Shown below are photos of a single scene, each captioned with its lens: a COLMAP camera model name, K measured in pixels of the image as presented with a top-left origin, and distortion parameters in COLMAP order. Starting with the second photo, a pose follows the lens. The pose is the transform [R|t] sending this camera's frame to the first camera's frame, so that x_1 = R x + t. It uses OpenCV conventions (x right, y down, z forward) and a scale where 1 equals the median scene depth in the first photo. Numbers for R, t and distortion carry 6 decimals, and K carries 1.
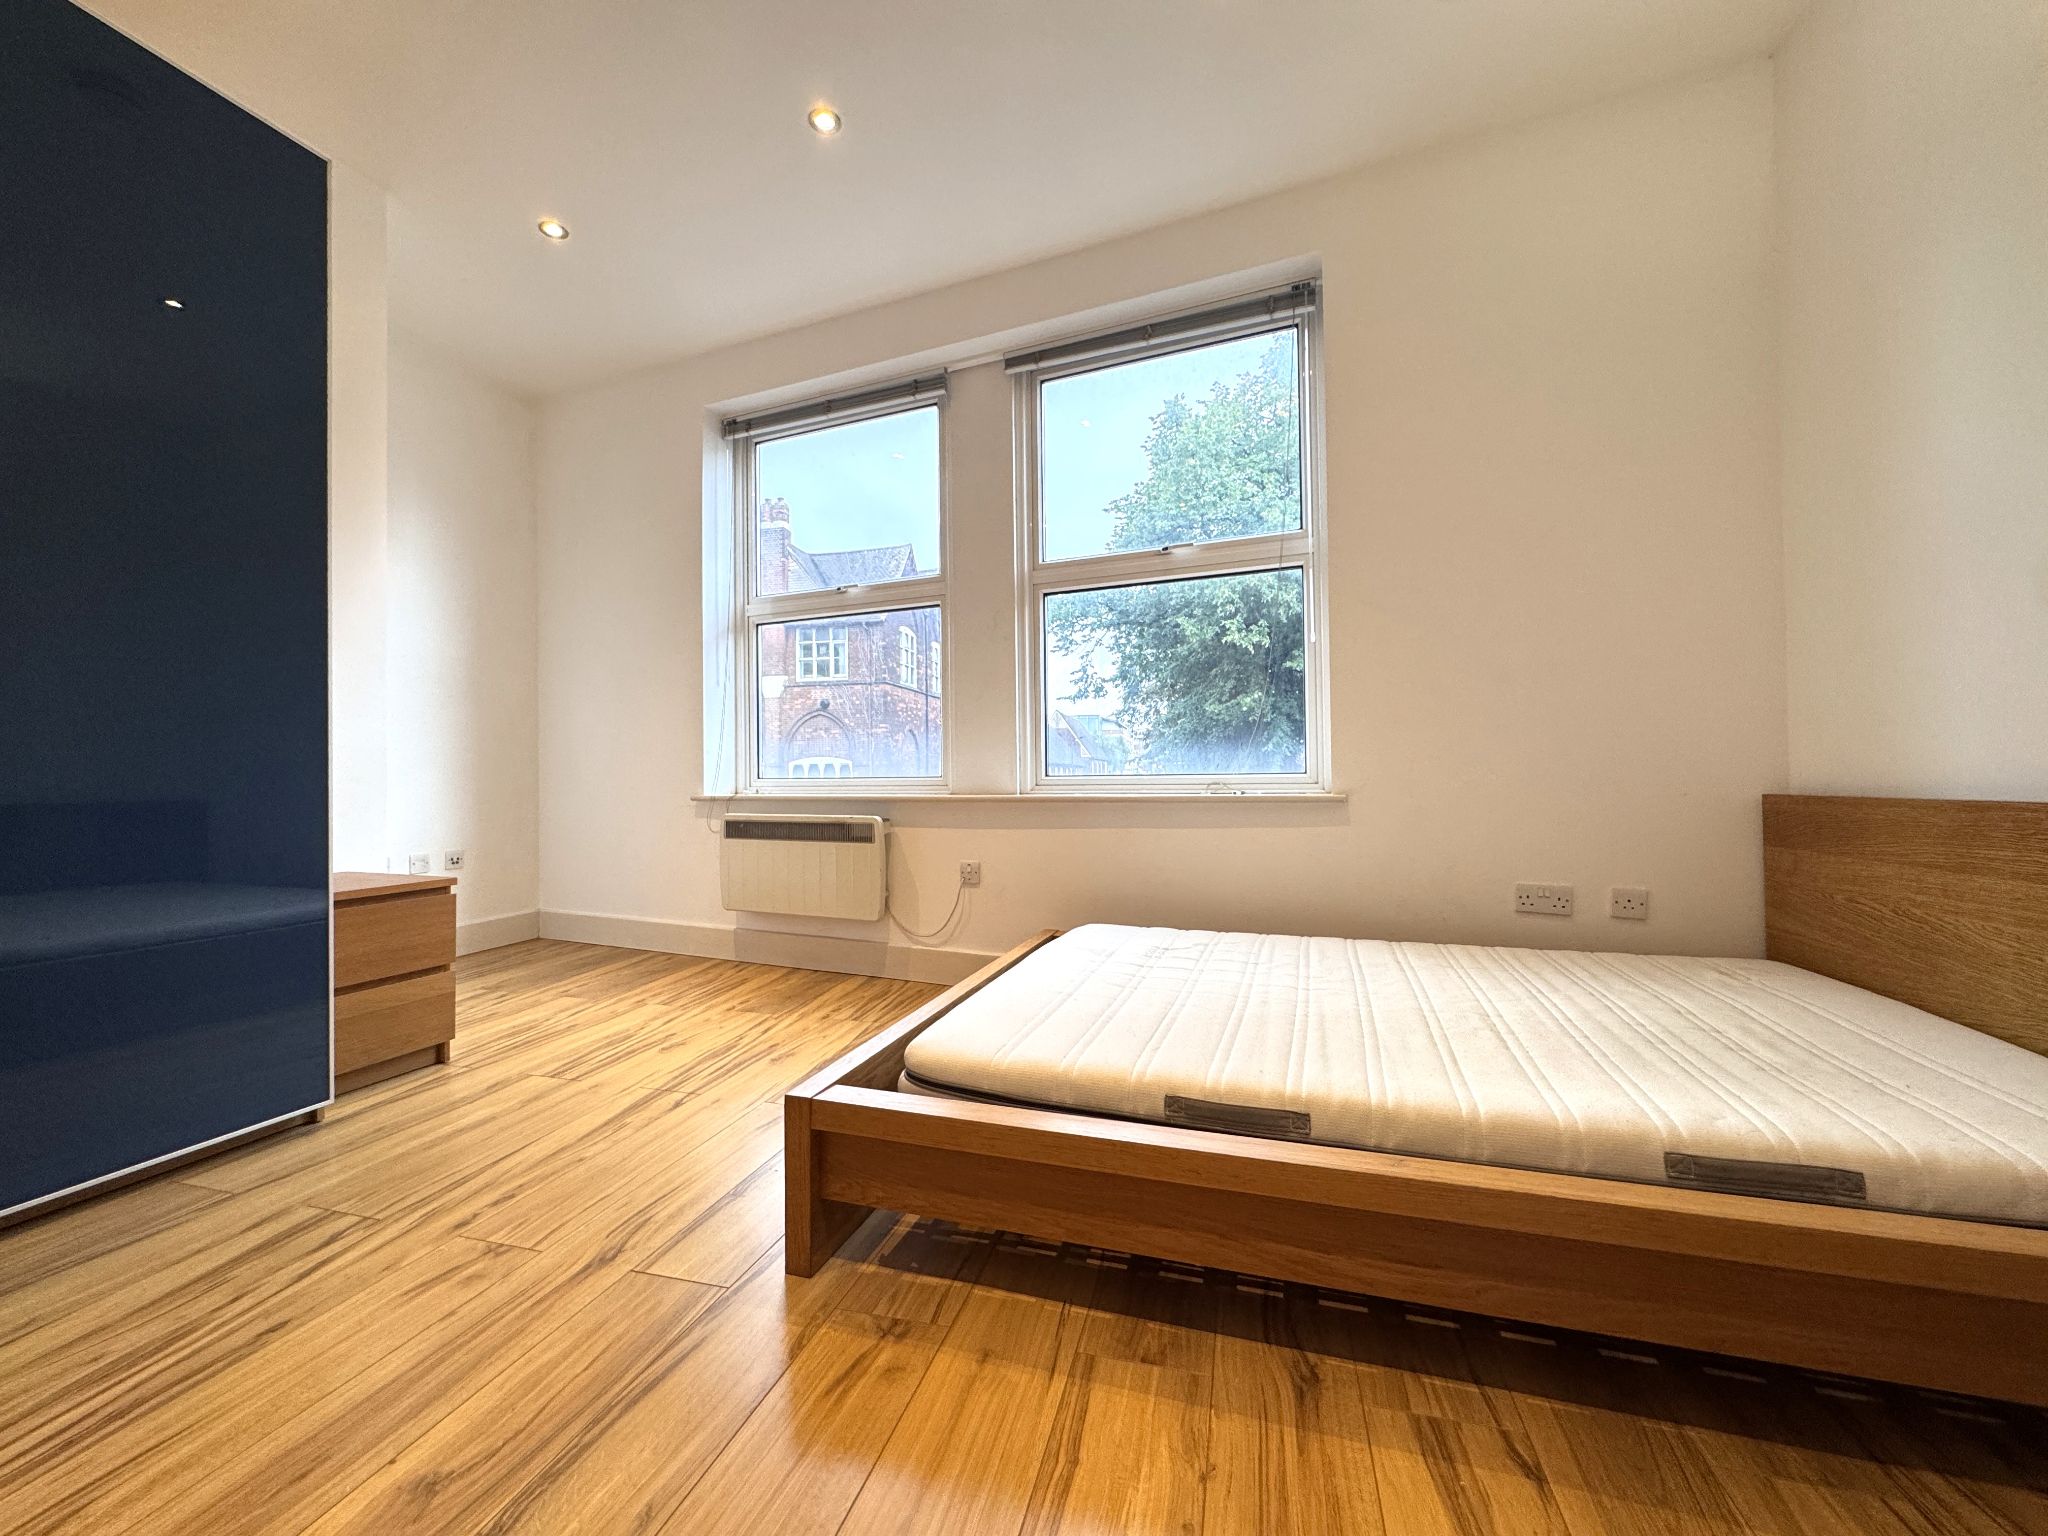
lens RADIAL K [[813.9, 0, 1025.5], [0, 813.9, 764.9], [0, 0, 1]] dist [-0.000601, -0.000718]
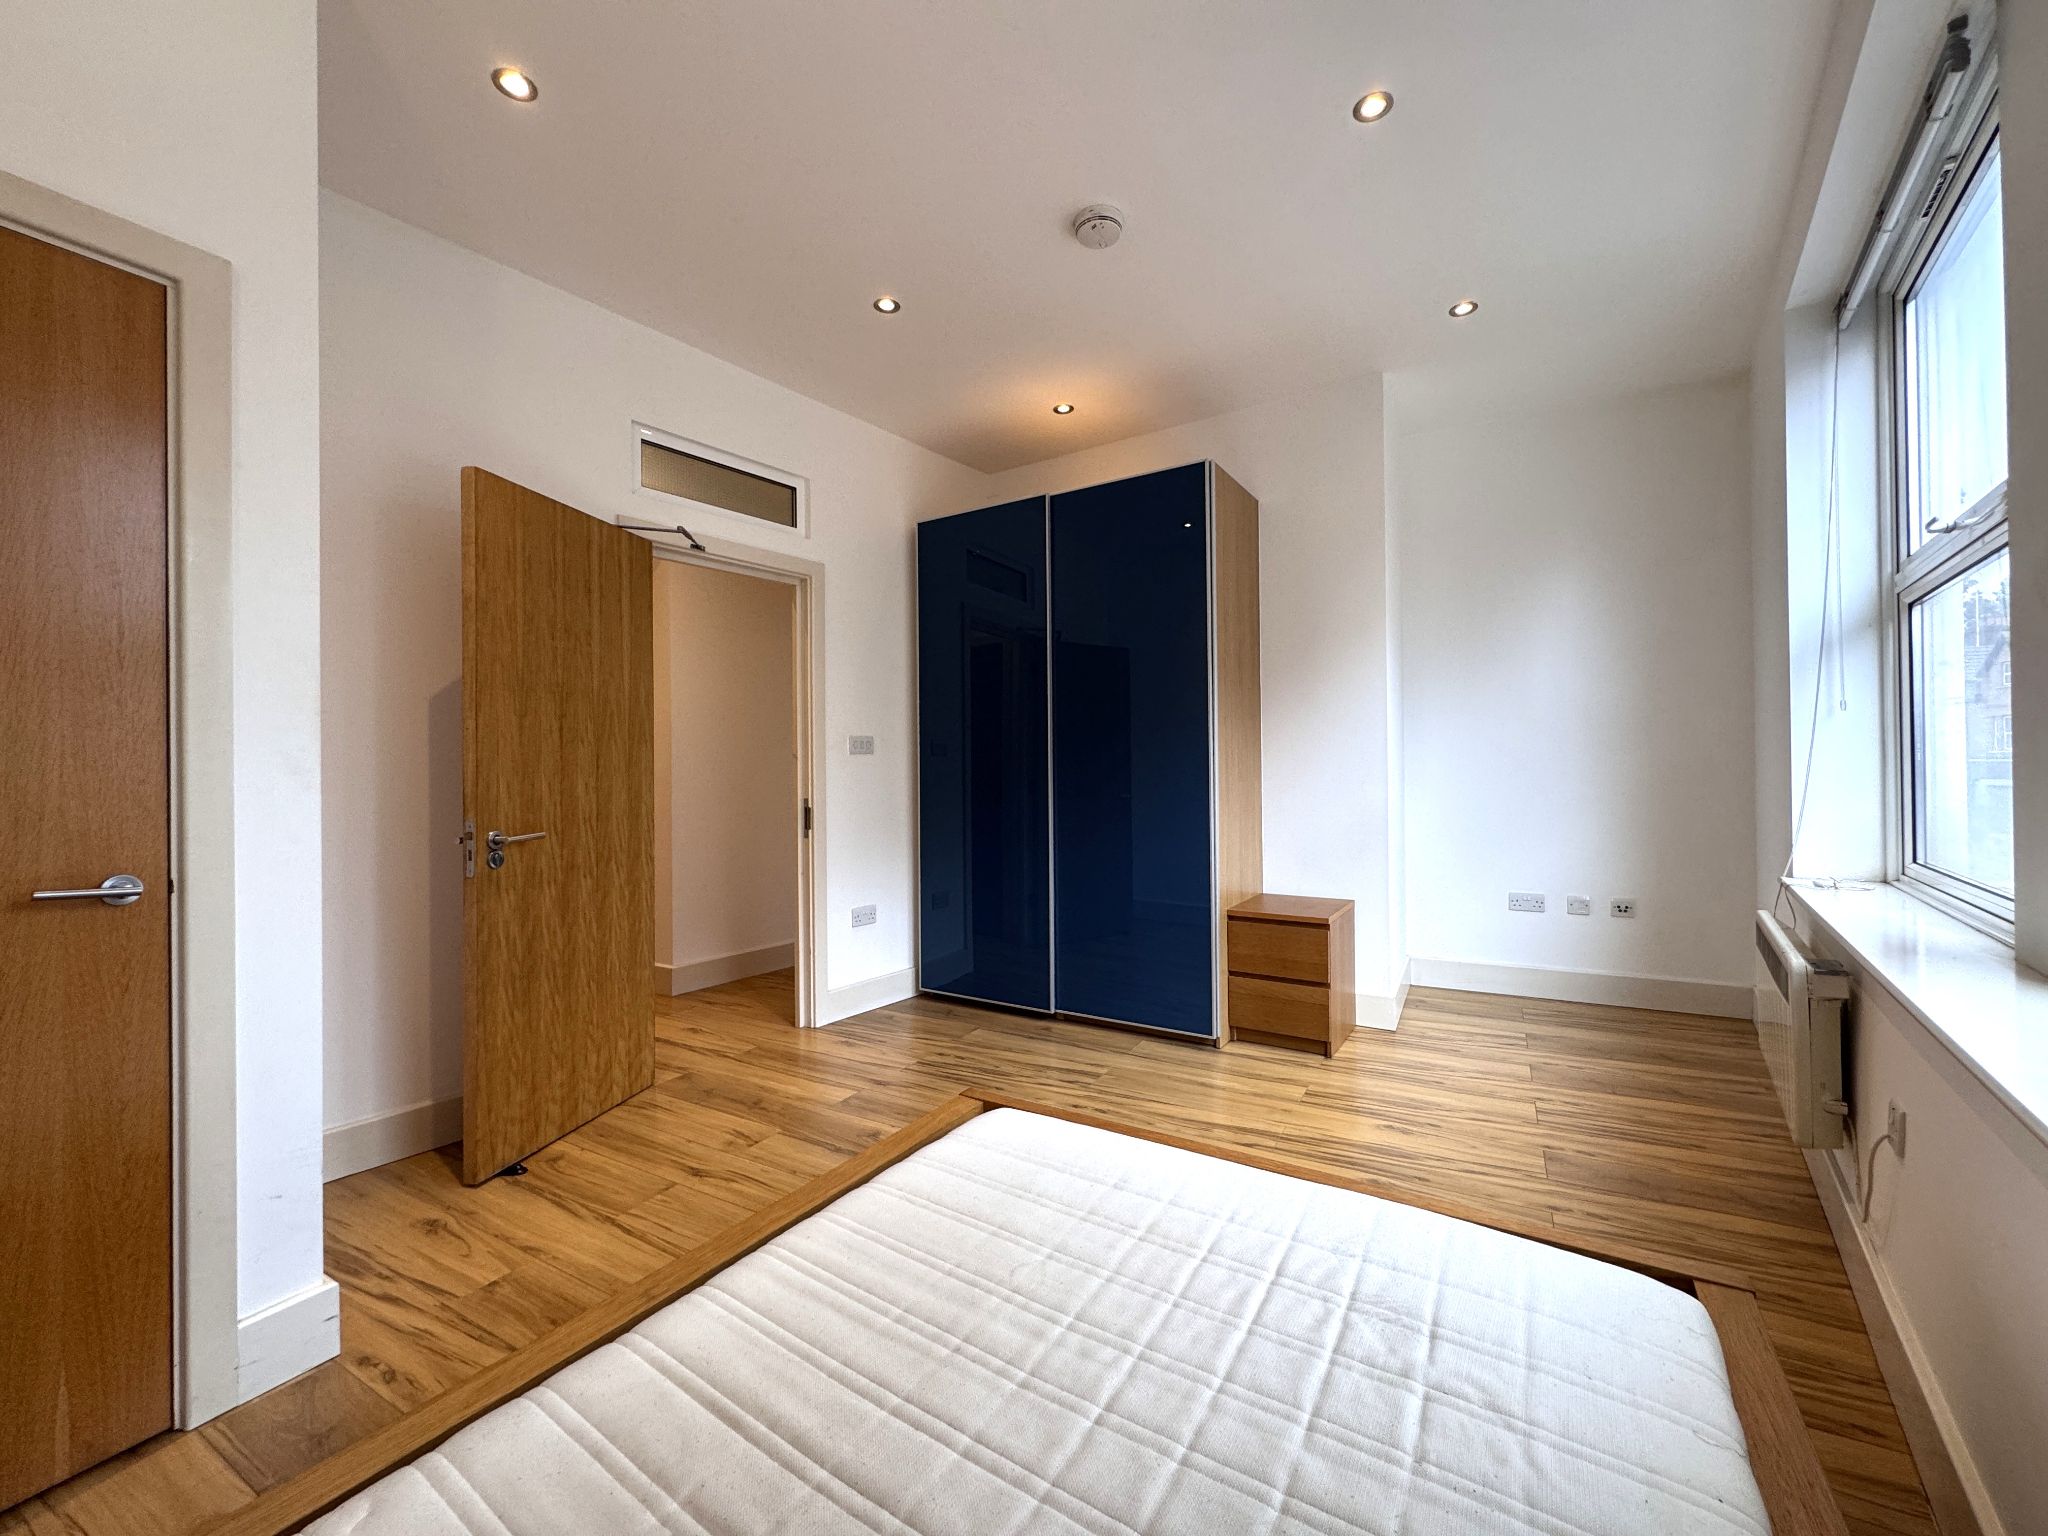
lens RADIAL K [[814.8, 0, 1023.1], [0, 814.8, 774.1], [0, 0, 1]] dist [0.002123, -0.000346]
pose [[-0.231948, 0.018324, -0.972556, 0.609041], [0.024655, 0.999612, 0.012953, -0.109267], [0.972416, -0.020974, -0.232309, 0.755147]]
